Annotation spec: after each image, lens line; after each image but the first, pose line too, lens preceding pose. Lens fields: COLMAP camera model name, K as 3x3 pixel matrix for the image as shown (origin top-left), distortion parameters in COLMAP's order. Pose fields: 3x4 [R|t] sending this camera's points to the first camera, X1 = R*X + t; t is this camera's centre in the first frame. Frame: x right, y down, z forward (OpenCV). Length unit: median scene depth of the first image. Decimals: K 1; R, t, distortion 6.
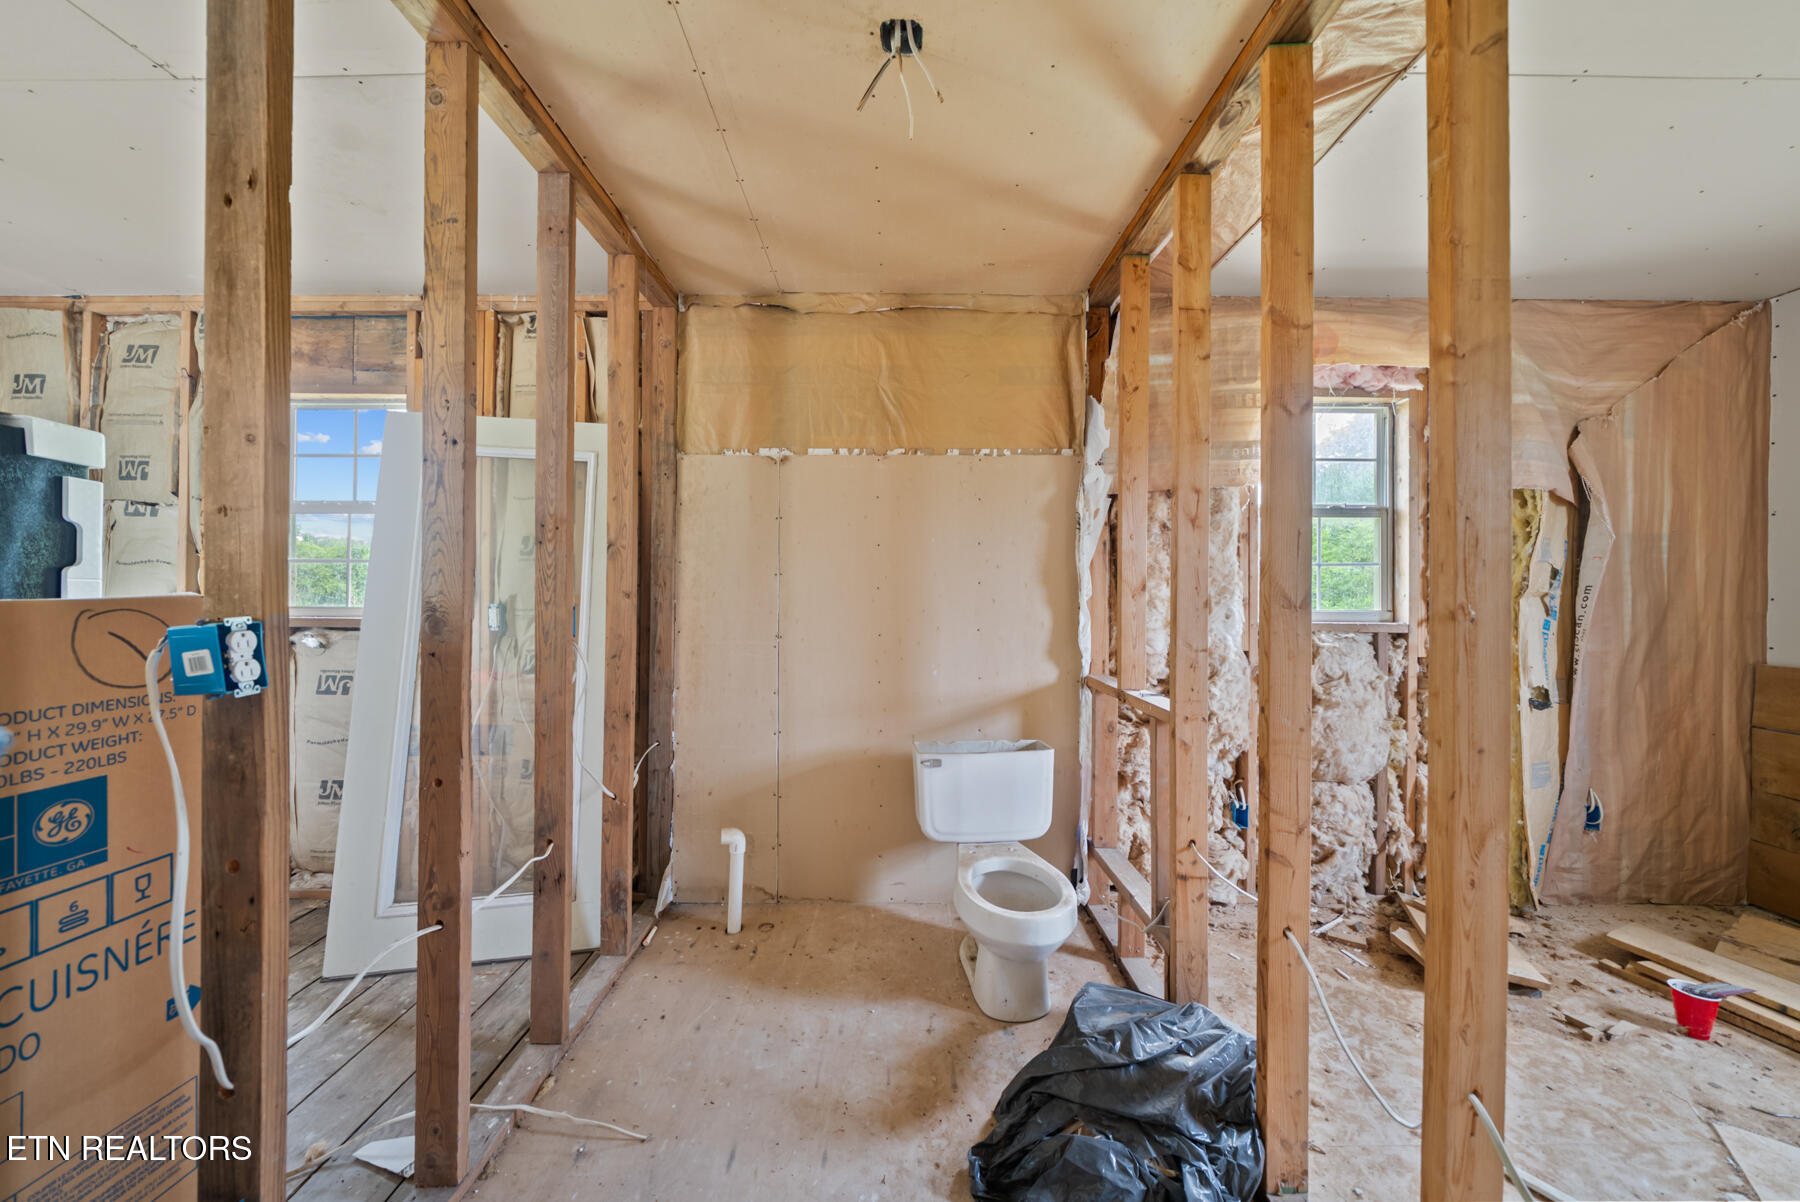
lens RADIAL K [[619.7, 0, 890.7], [0, 619.7, 602.5], [0, 0, 1]] dist [-0.000205, 0.000166]
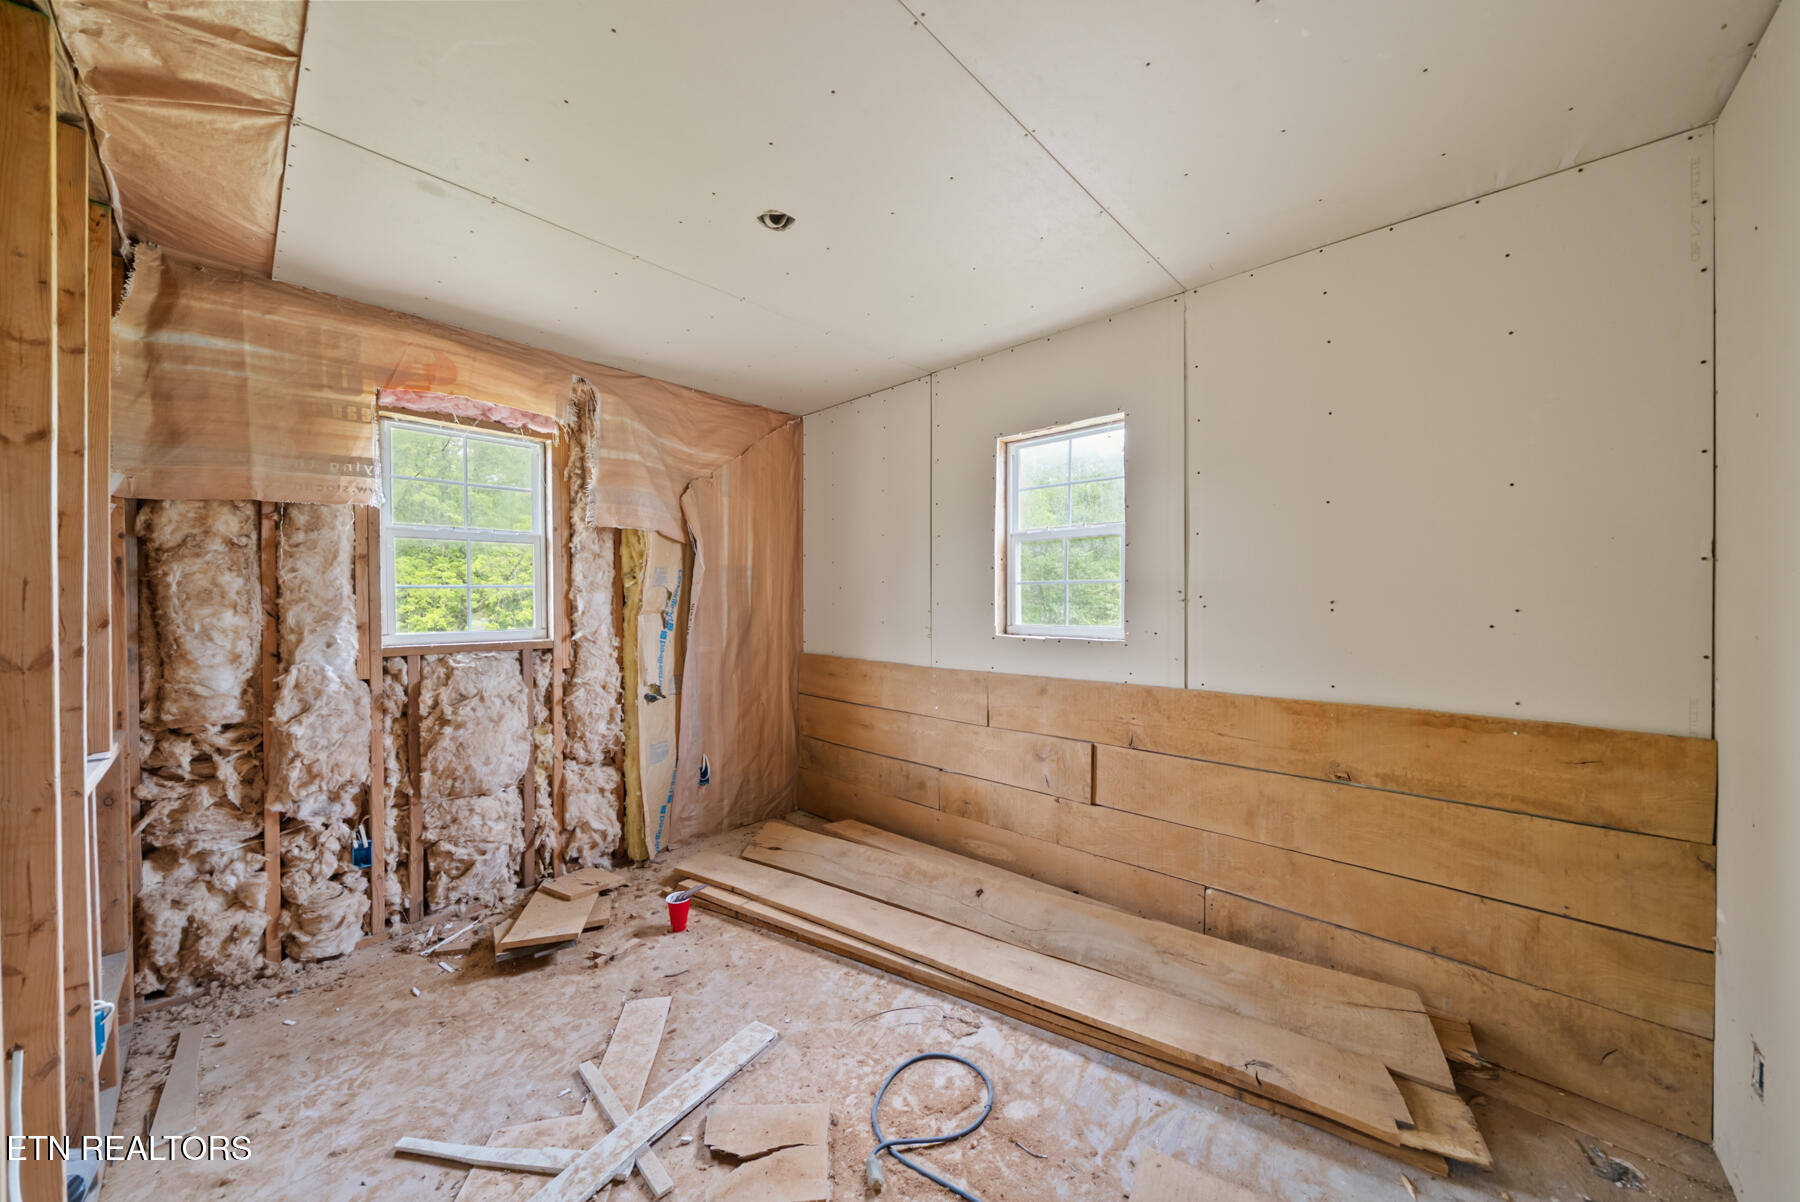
lens RADIAL K [[619.7, 0, 890.7], [0, 619.7, 602.5], [0, 0, 1]] dist [-0.000205, 0.000166]
pose [[0.691752, -0.016643, 0.721943, 0.446972], [0.011335, 0.999861, 0.012189, -0.041044], [-0.722046, -0.000249, 0.691845, -0.230124]]
